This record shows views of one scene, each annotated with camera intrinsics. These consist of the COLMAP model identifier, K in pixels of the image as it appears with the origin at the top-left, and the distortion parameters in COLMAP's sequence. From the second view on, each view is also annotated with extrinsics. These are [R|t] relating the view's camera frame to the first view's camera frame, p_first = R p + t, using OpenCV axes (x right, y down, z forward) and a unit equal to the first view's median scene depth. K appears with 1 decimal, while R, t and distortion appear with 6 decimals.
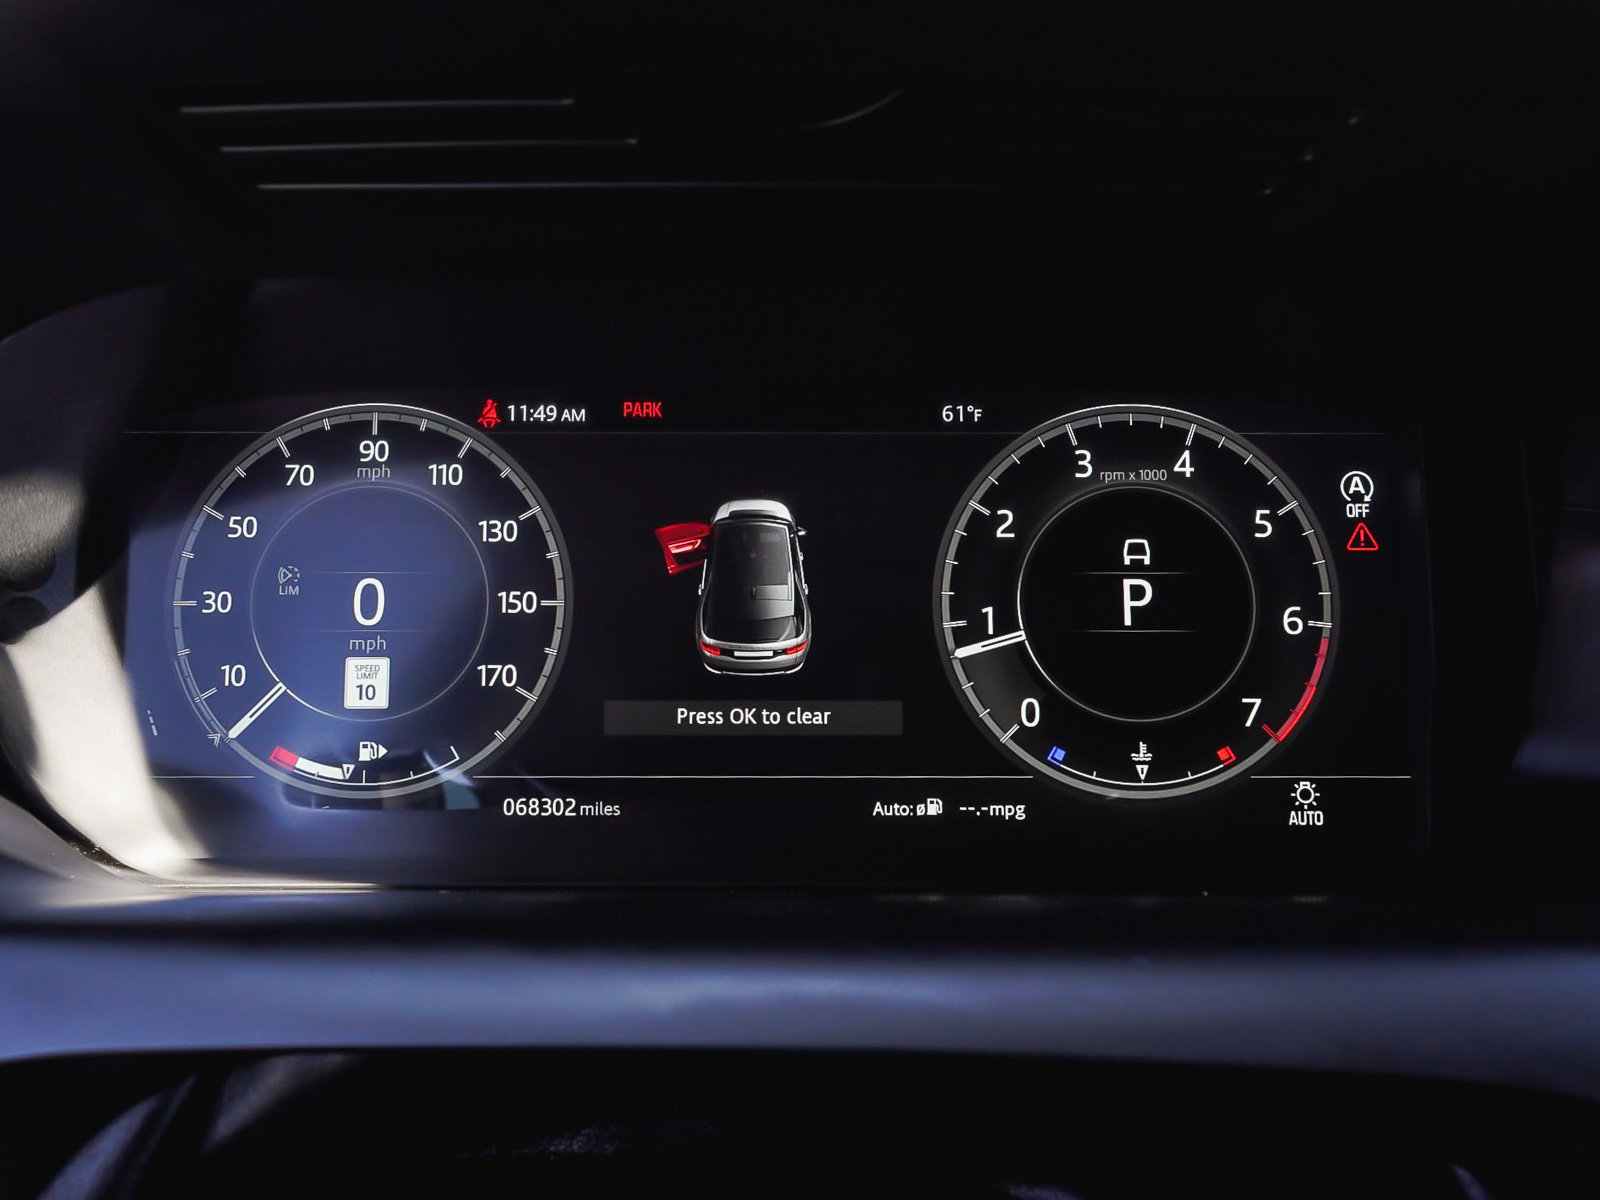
lens RADIAL K [[1185.7, 0, 816.5], [0, 1185.7, 590.5], [0, 0, 1]] dist [0.000574, 0.000572]
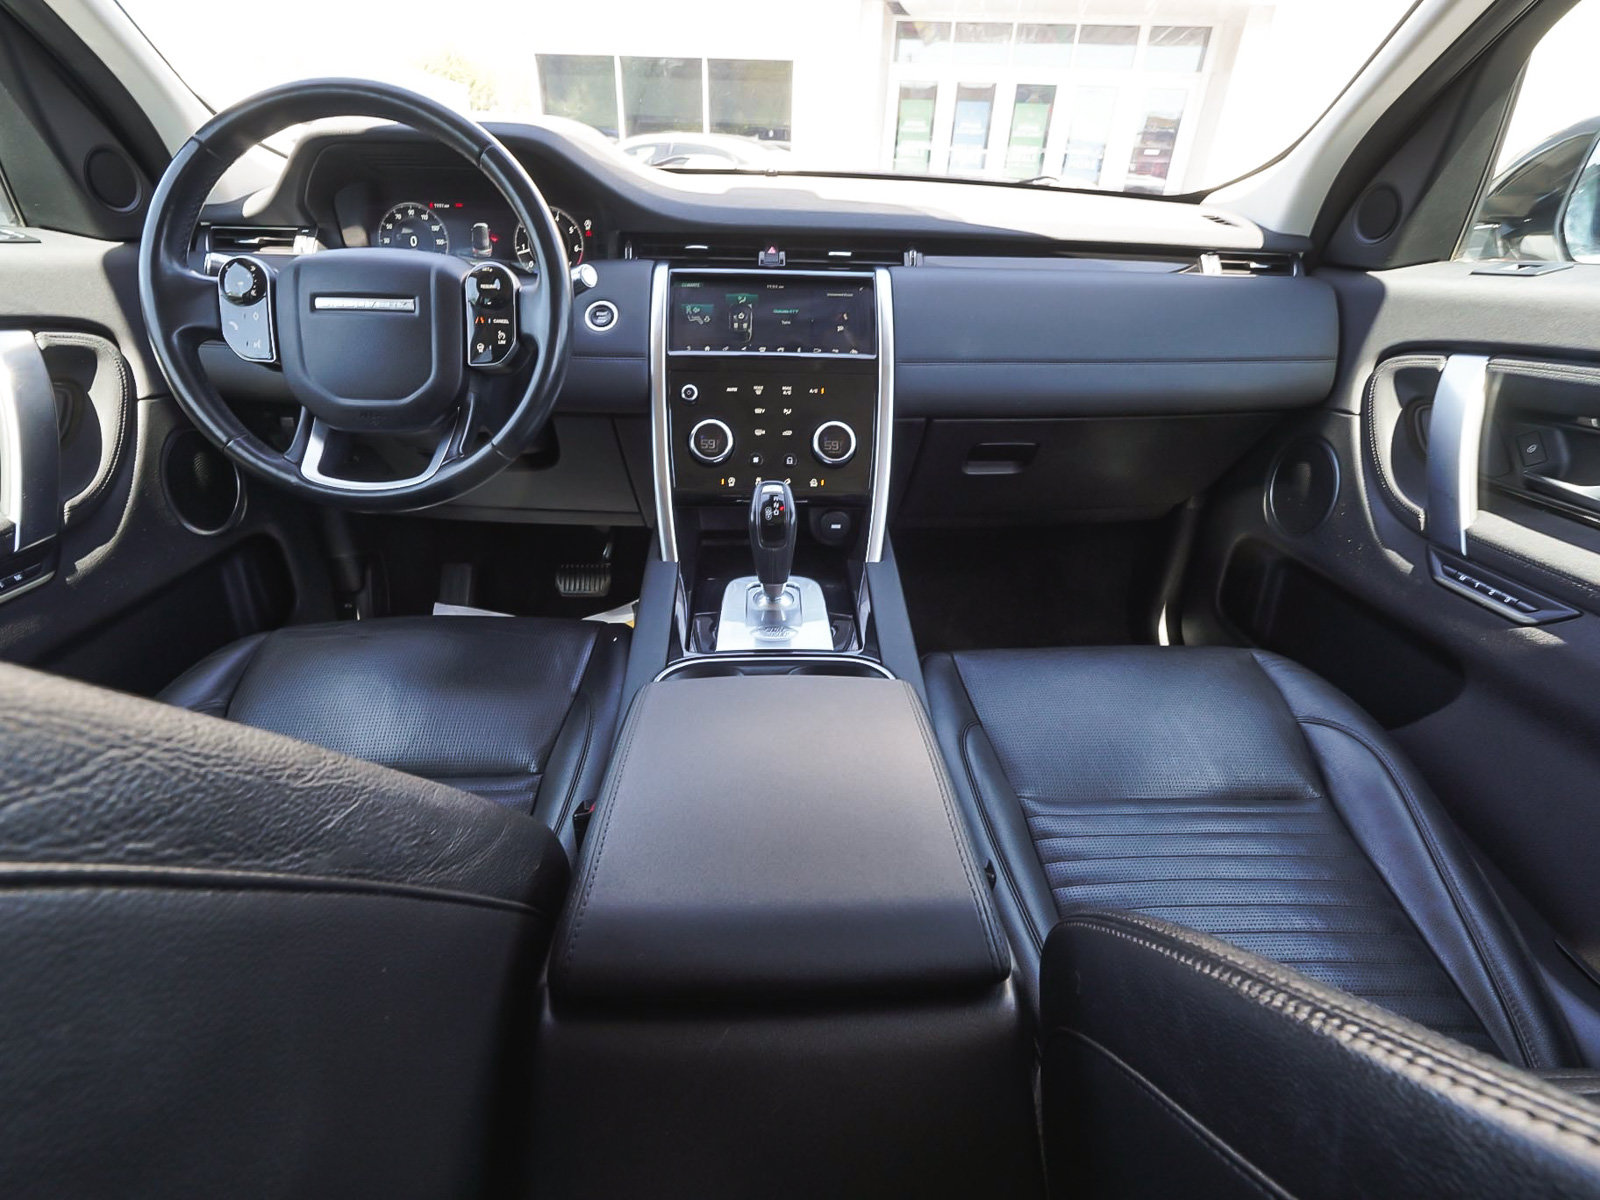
lens RADIAL K [[768.9, 0, 802.6], [0, 768.9, 609.8], [0, 0, 1]] dist [0.005844, -0.001626]
pose [[0.998606, -0.001530, 0.052755, 1.297095], [-0.015826, 0.944901, 0.326974, 0.443815], [-0.050348, -0.327353, 0.943560, -3.188807]]
